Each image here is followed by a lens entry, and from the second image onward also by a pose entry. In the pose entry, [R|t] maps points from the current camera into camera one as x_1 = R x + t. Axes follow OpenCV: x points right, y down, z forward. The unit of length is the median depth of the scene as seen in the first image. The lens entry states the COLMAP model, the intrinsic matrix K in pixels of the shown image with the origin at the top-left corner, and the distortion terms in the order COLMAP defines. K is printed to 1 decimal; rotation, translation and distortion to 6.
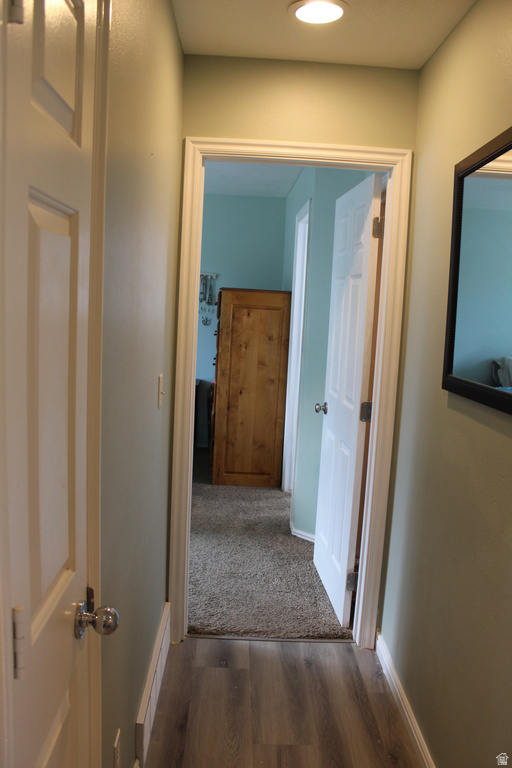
lens RADIAL K [[642.9, 0, 256.4], [0, 642.9, 384.2], [0, 0, 1]] dist [-0.141024, 0.115366]
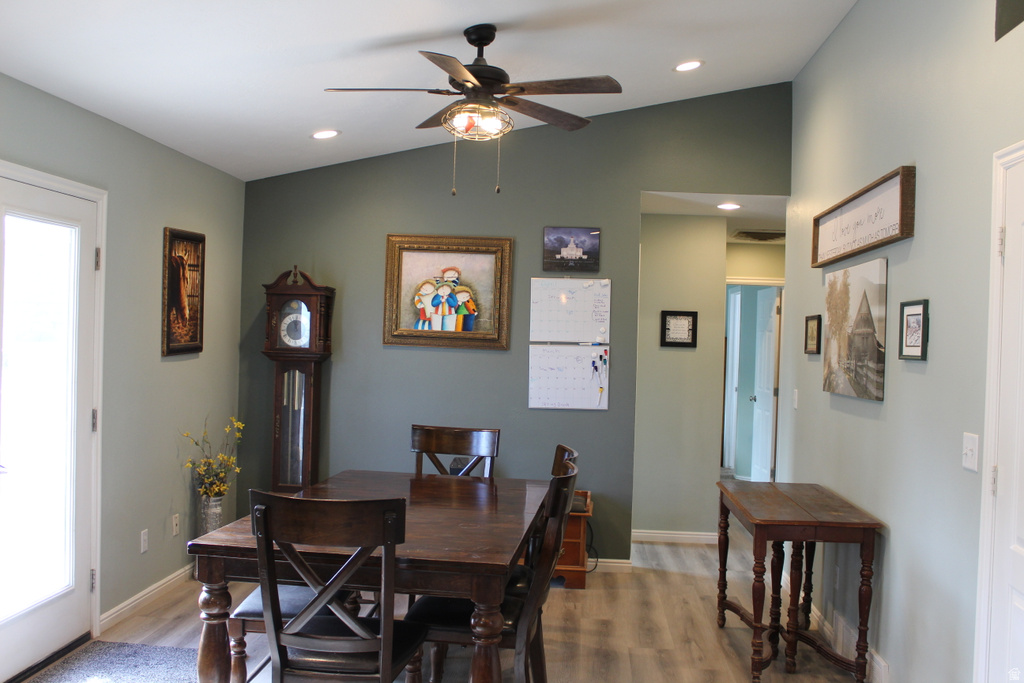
lens RADIAL K [[1018.3, 0, 511.4], [0, 1018.3, 342.5], [0, 0, 1]] dist [-0.078726, 0.000000]
pose [[0.995589, -0.018036, -0.092068, -0.335878], [0.006791, 0.992627, -0.121017, 0.233991], [0.093572, 0.119858, 0.988372, -2.077469]]
